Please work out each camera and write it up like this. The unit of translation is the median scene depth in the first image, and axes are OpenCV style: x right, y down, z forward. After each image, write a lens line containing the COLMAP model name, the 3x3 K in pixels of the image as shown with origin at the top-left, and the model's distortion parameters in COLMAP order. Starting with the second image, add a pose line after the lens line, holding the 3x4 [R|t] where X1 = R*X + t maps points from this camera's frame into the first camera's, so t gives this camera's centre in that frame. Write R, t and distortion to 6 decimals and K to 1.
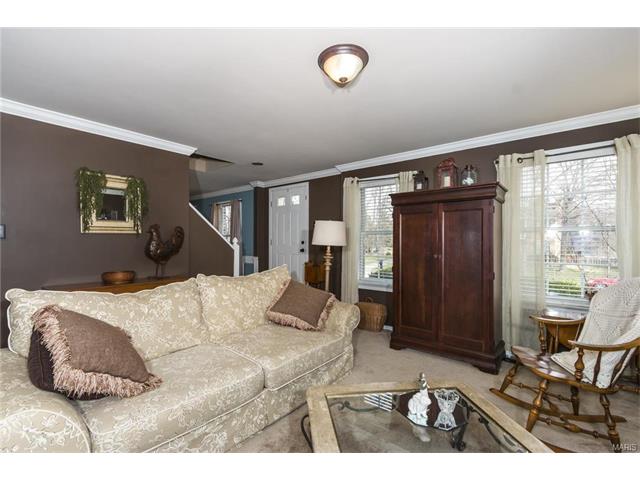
lens RADIAL K [[289.0, 0, 315.8], [0, 289.0, 239.6], [0, 0, 1]] dist [0.008459, 0.000157]
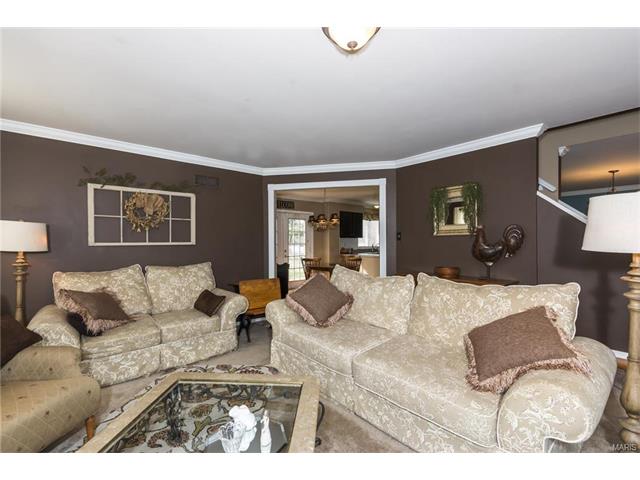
lens RADIAL K [[289.0, 0, 315.8], [0, 289.0, 239.6], [0, 0, 1]] dist [0.008459, 0.000157]
pose [[-0.172896, -0.004405, -0.984930, 0.600959], [0.008152, 0.999949, -0.005903, -0.000610], [0.984906, -0.009050, -0.172851, 0.678159]]
